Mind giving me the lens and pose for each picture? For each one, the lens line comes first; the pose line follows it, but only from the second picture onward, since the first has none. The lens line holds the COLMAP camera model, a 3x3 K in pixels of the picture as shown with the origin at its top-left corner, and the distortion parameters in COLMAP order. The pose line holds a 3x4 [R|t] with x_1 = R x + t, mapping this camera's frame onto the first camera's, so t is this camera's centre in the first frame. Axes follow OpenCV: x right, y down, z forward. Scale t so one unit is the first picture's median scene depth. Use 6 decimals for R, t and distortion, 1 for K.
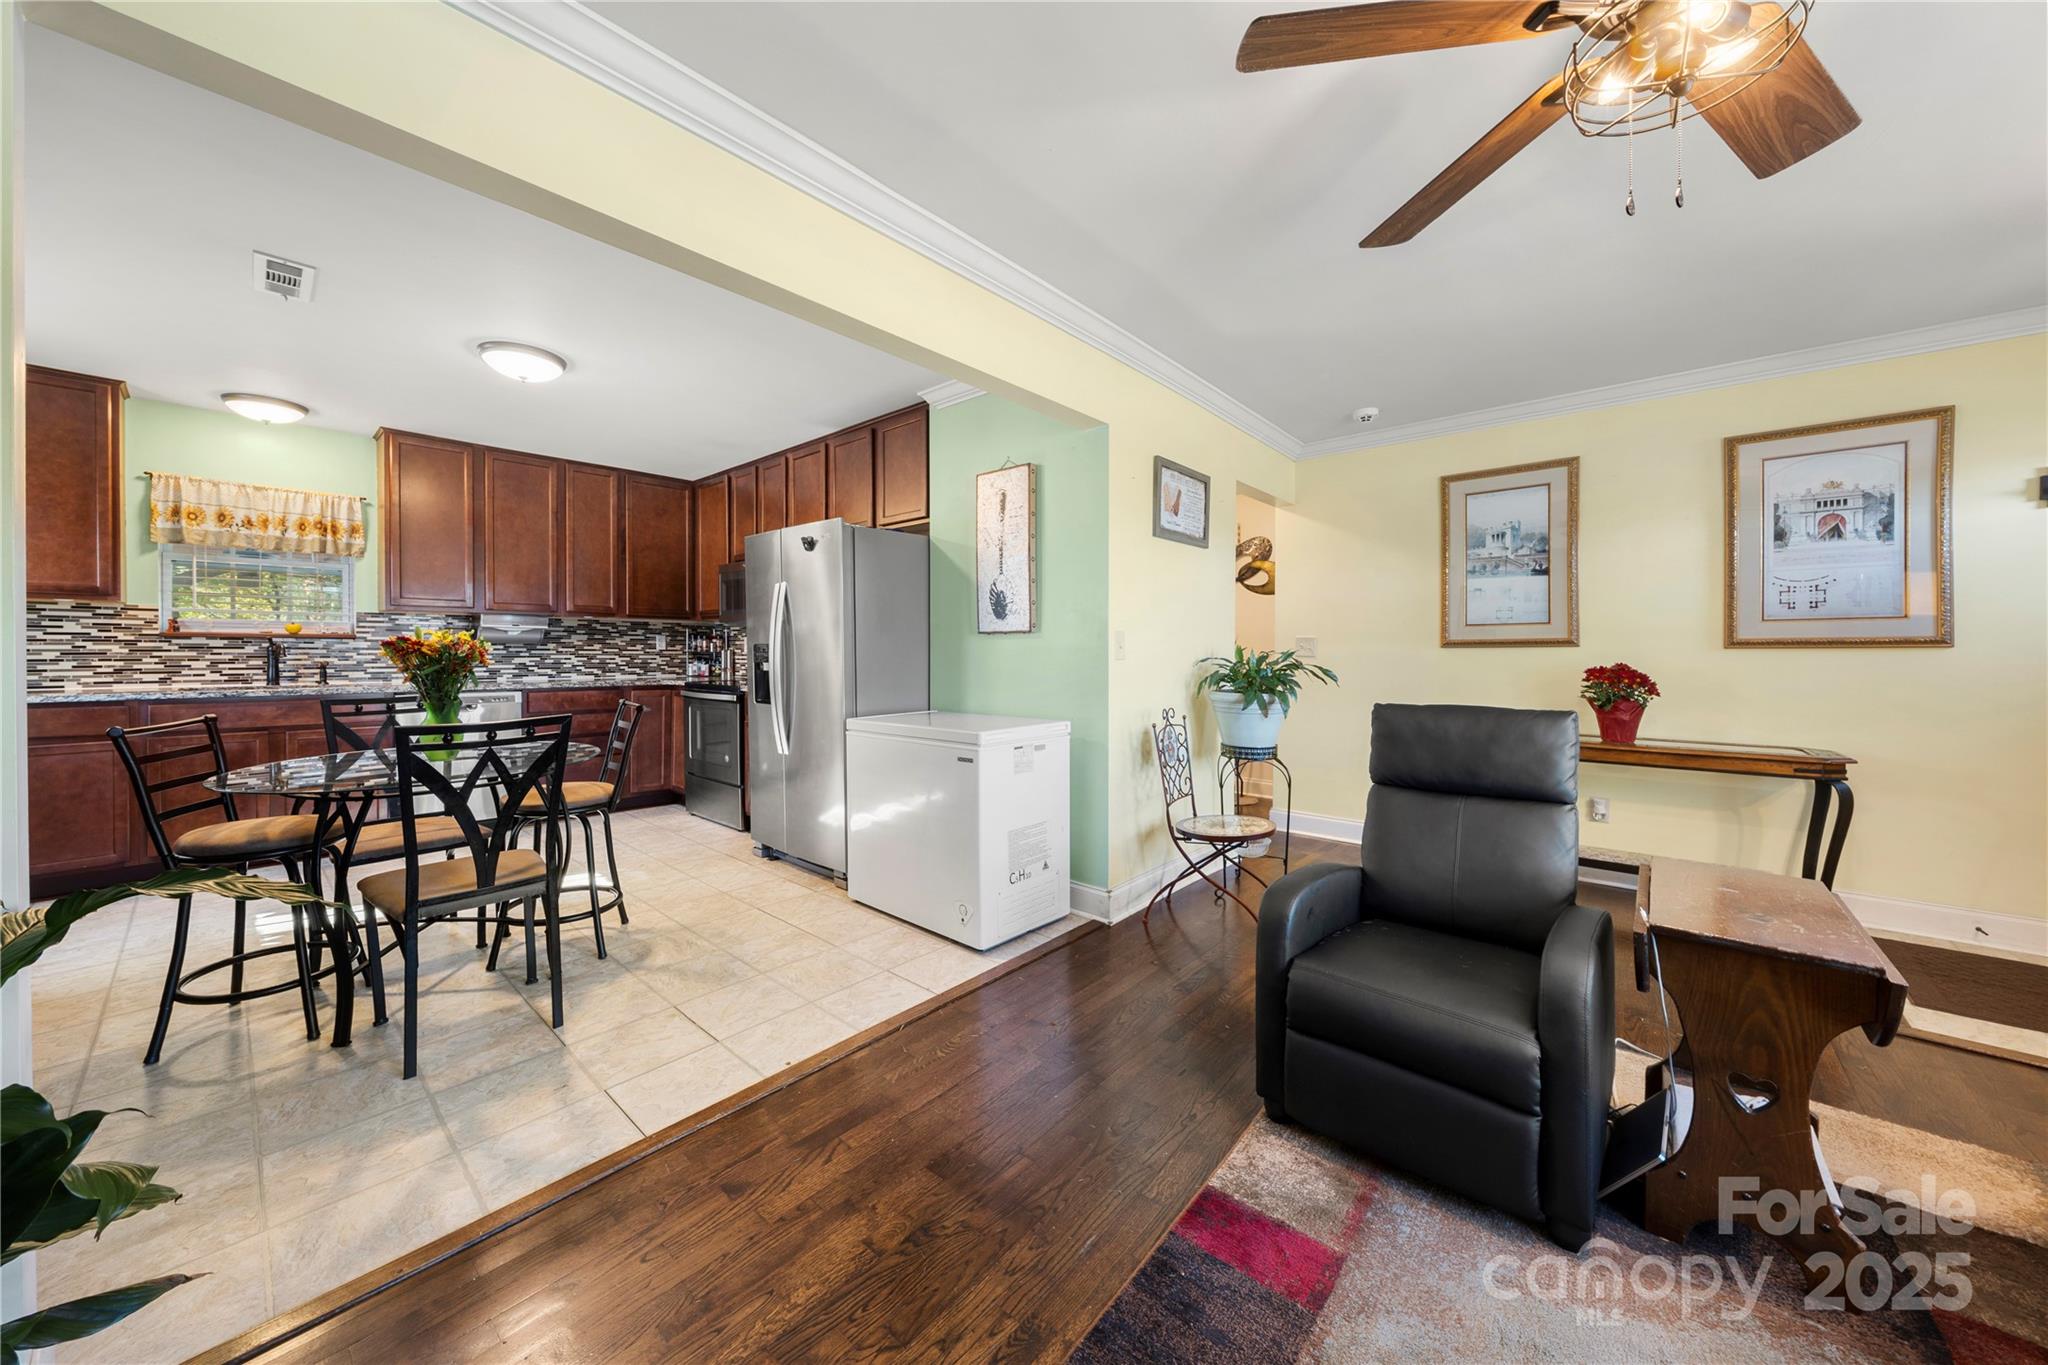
lens RADIAL K [[690.4, 0, 991.0], [0, 690.4, 658.4], [0, 0, 1]] dist [-0.003248, -0.000506]
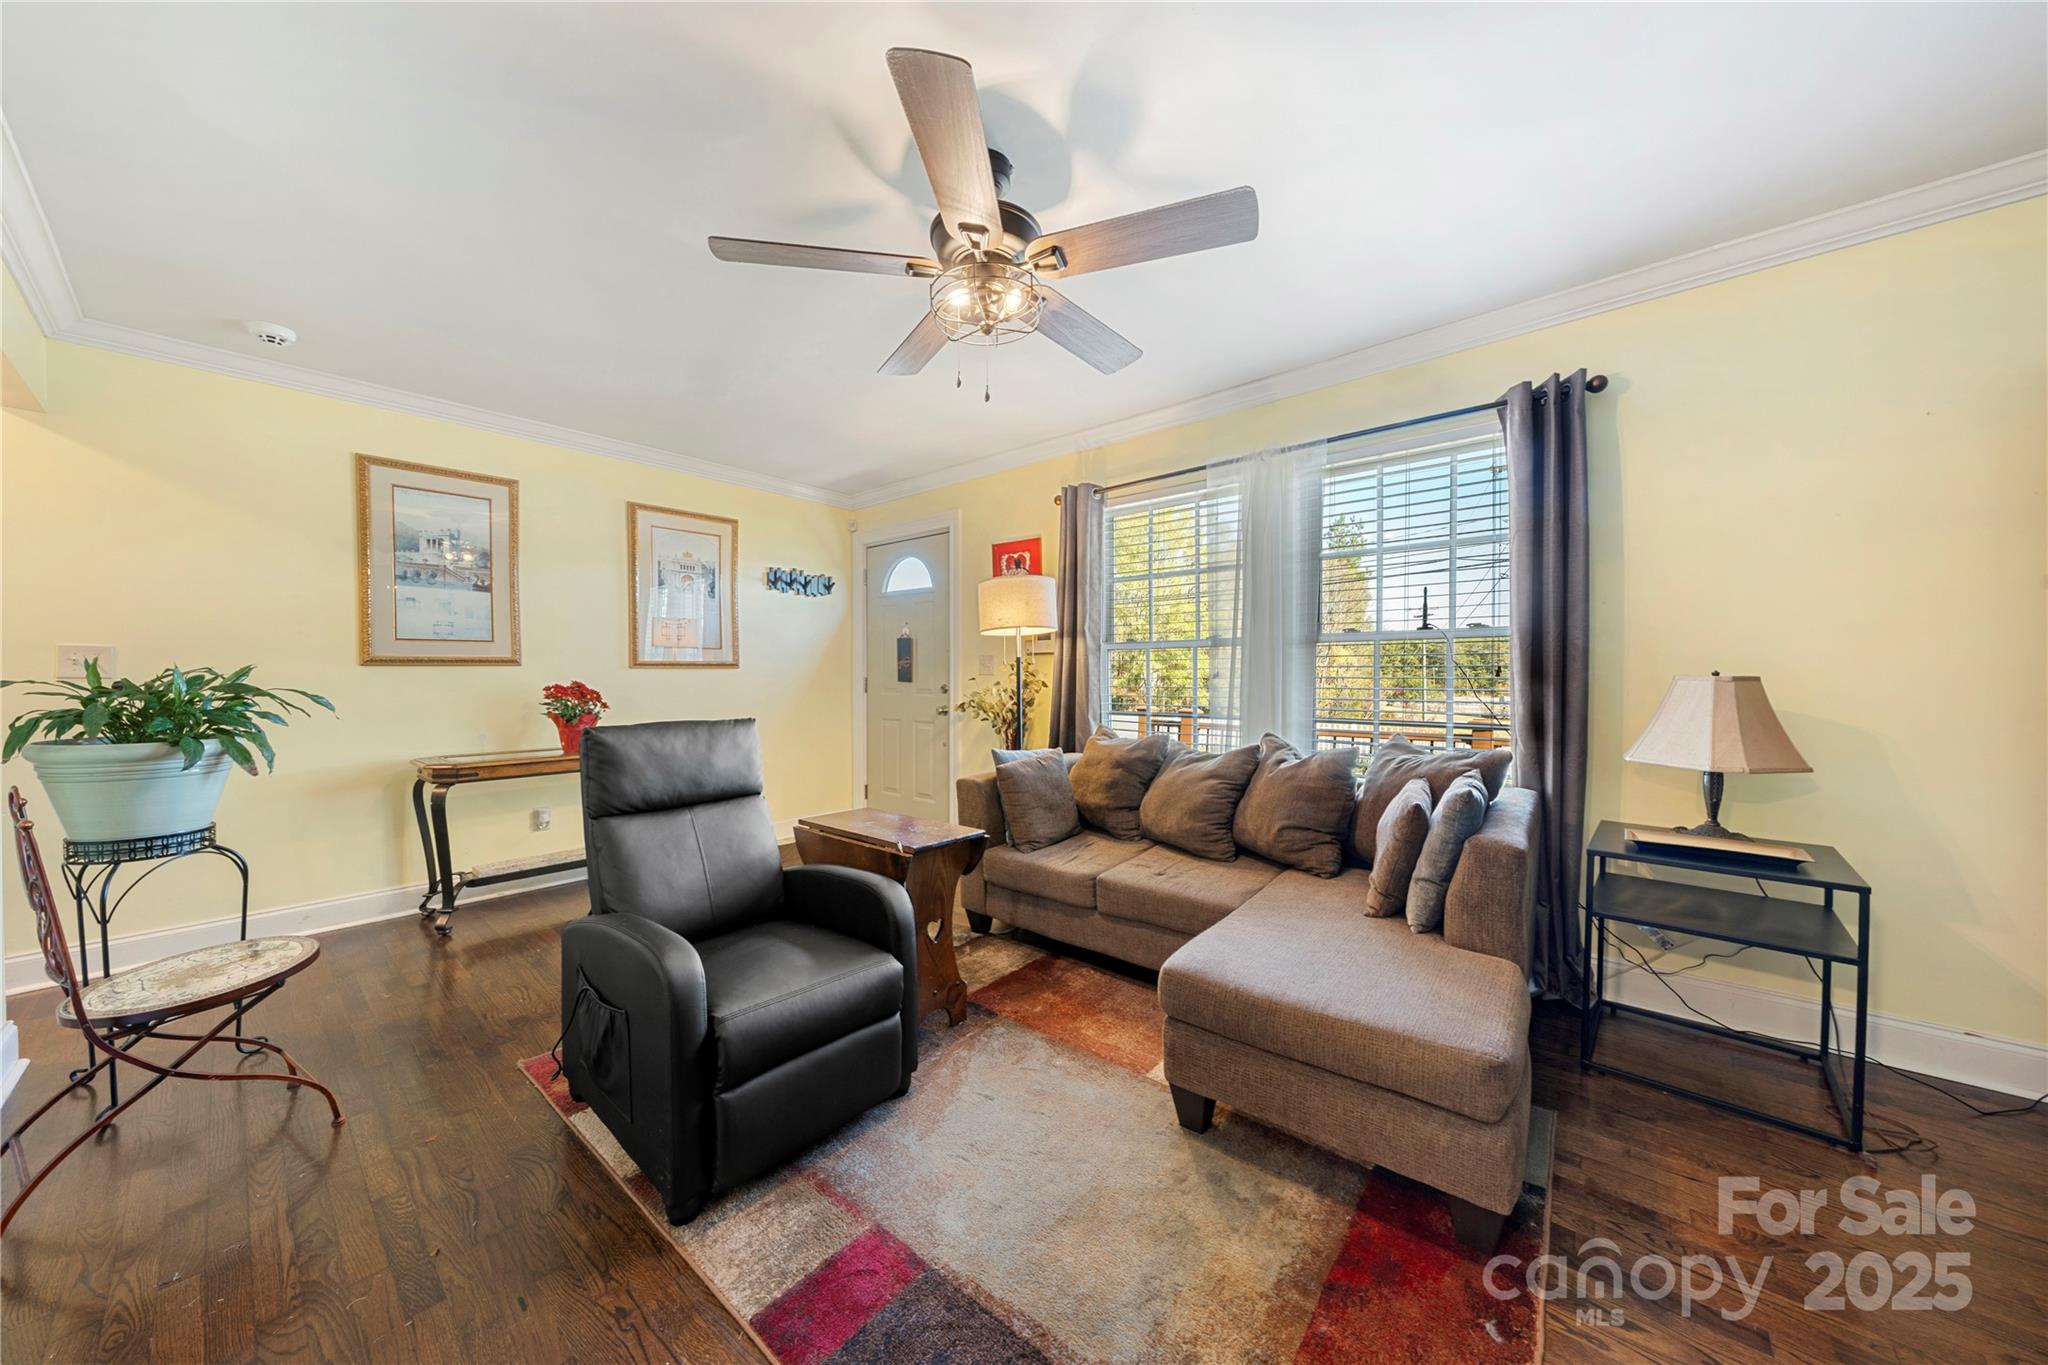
lens RADIAL K [[690.4, 0, 1027.0], [0, 690.4, 684.1], [0, 0, 1]] dist [-0.003248, -0.000506]
pose [[-0.016677, -0.016174, 0.999730, -0.133901], [0.009888, 0.999818, 0.016340, 0.000610], [-0.999812, 0.010157, -0.016514, 0.184120]]
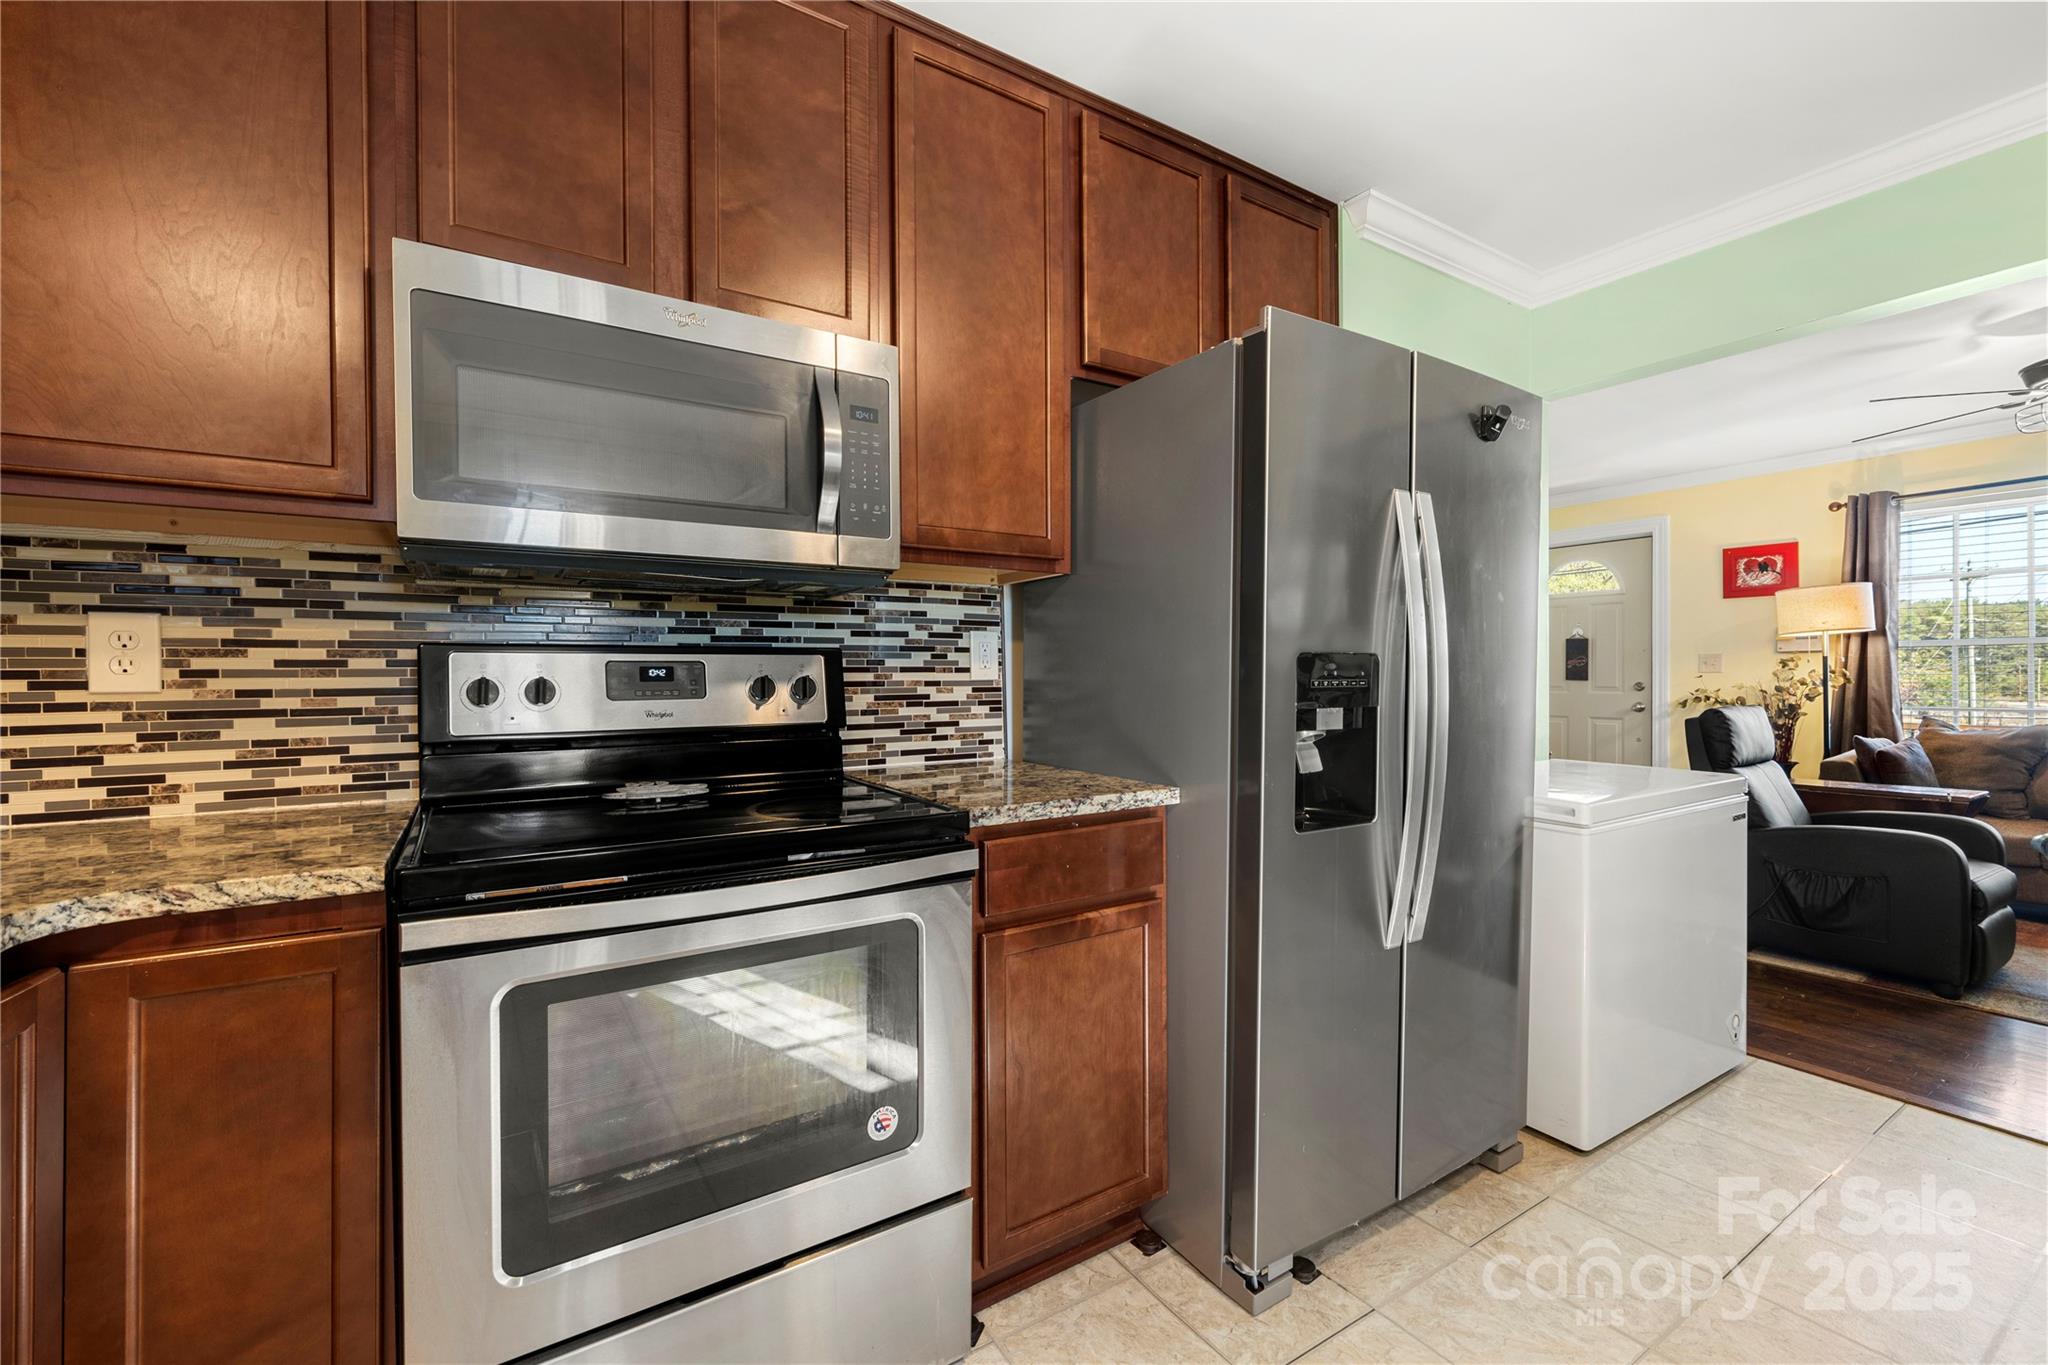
lens RADIAL K [[834.9, 0, 1035.9], [0, 834.9, 688.0], [0, 0, 1]] dist [0.001173, -0.001453]
pose [[0.270395, -0.018846, 0.962565, -0.791894], [0.018010, 0.999732, 0.014515, -0.013907], [-0.962581, 0.013411, 0.270662, 1.077506]]
